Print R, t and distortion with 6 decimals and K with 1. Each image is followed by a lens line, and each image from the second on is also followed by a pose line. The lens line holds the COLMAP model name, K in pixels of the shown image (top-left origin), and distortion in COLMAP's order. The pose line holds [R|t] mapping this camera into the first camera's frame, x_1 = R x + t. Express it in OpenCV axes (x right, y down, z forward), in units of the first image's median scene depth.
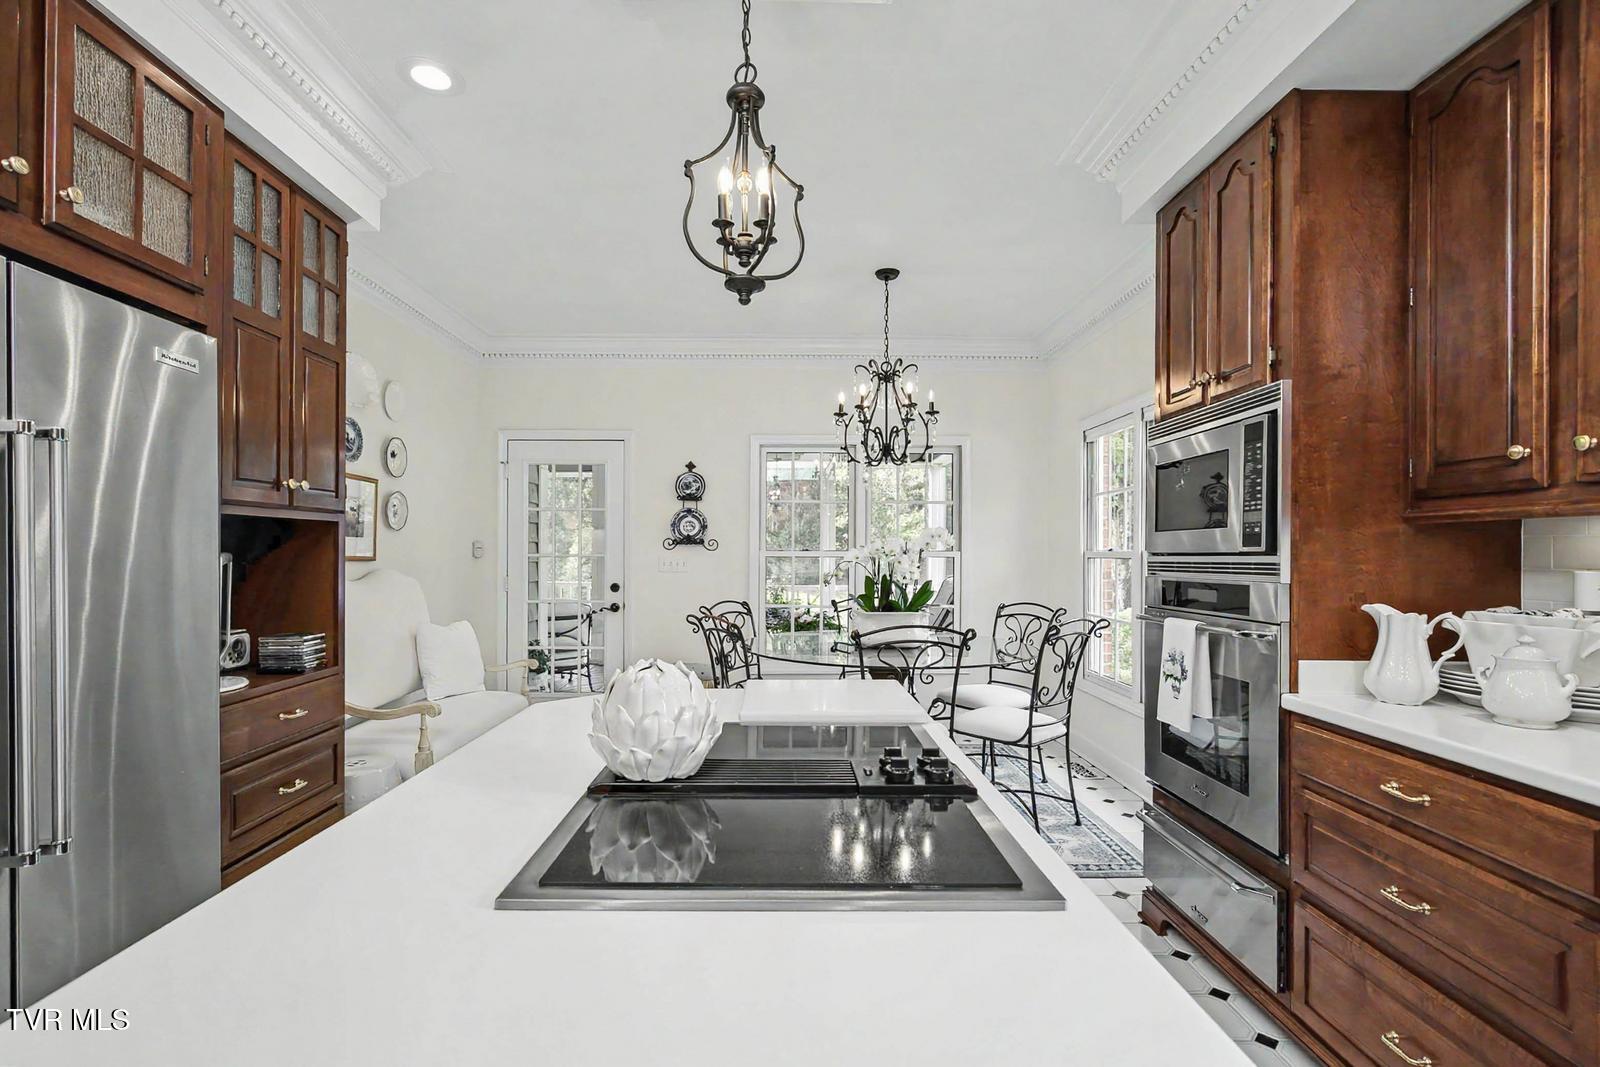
lens RADIAL K [[723.5, 0, 800.6], [0, 723.5, 547.8], [0, 0, 1]] dist [0.006711, 0.001704]
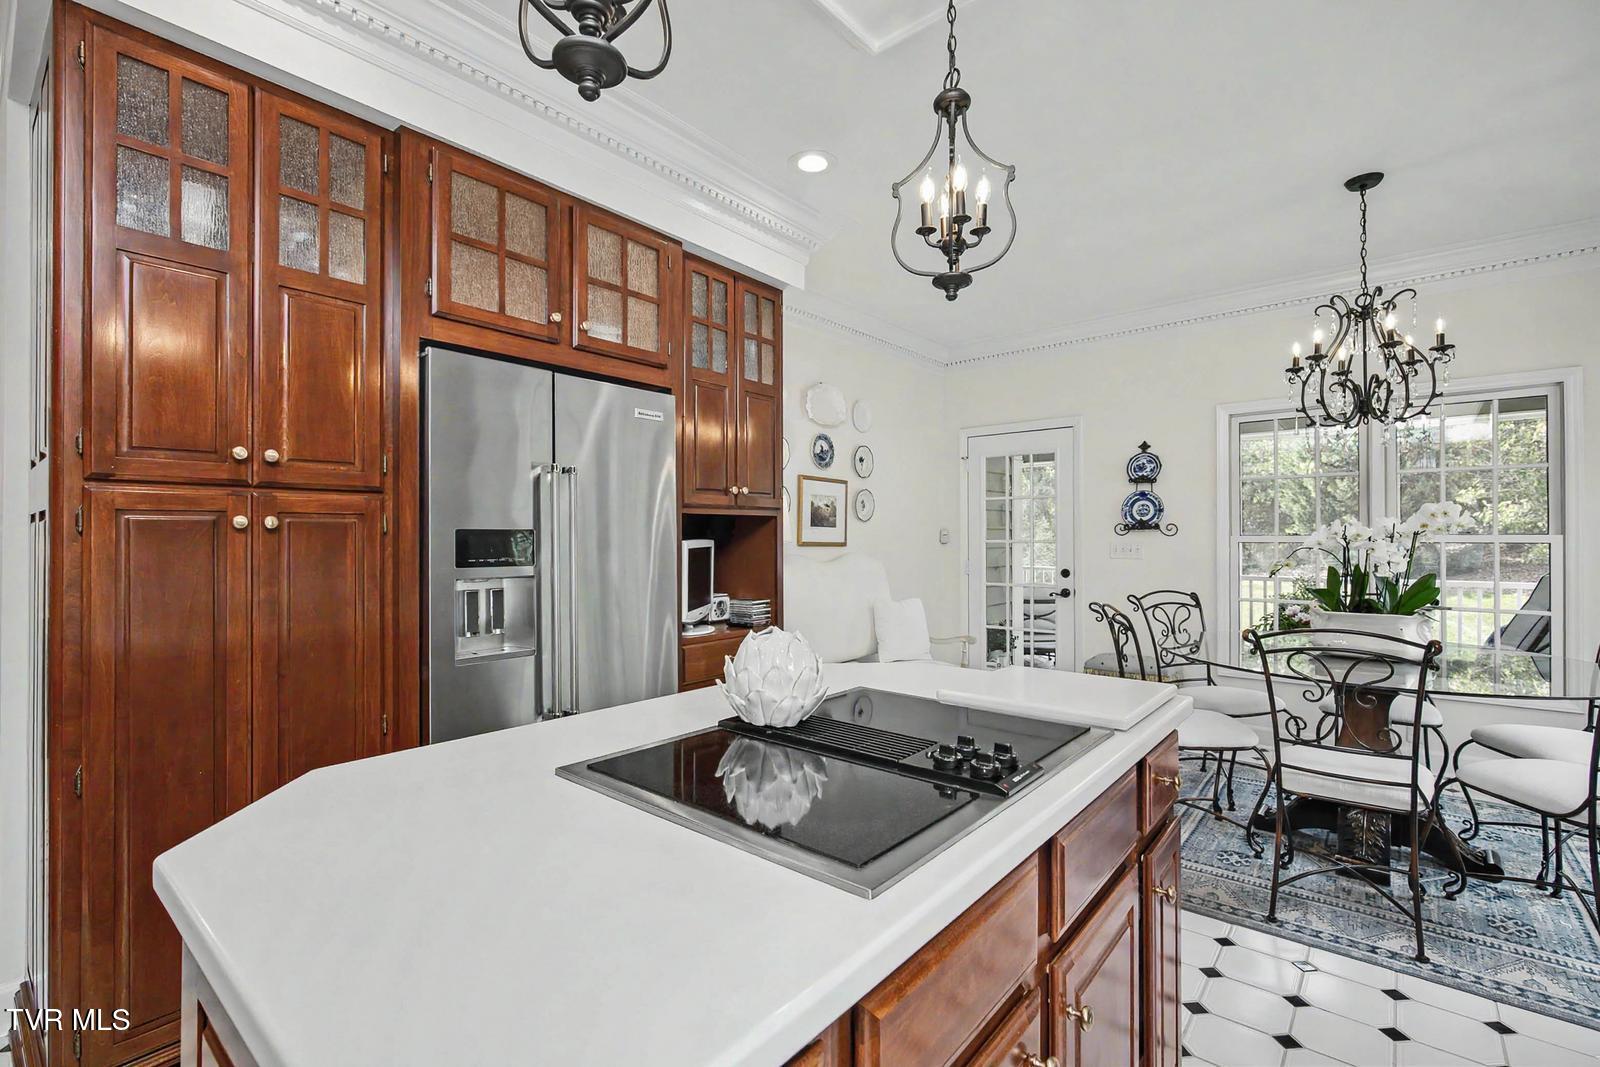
lens RADIAL K [[723.5, 0, 859.0], [0, 723.5, 528.8], [0, 0, 1]] dist [0.006711, 0.001704]
pose [[0.772137, -0.013697, -0.635309, 0.343480], [0.009028, 0.999903, -0.010584, 0.002112], [0.635392, 0.002437, 0.772186, 0.079206]]
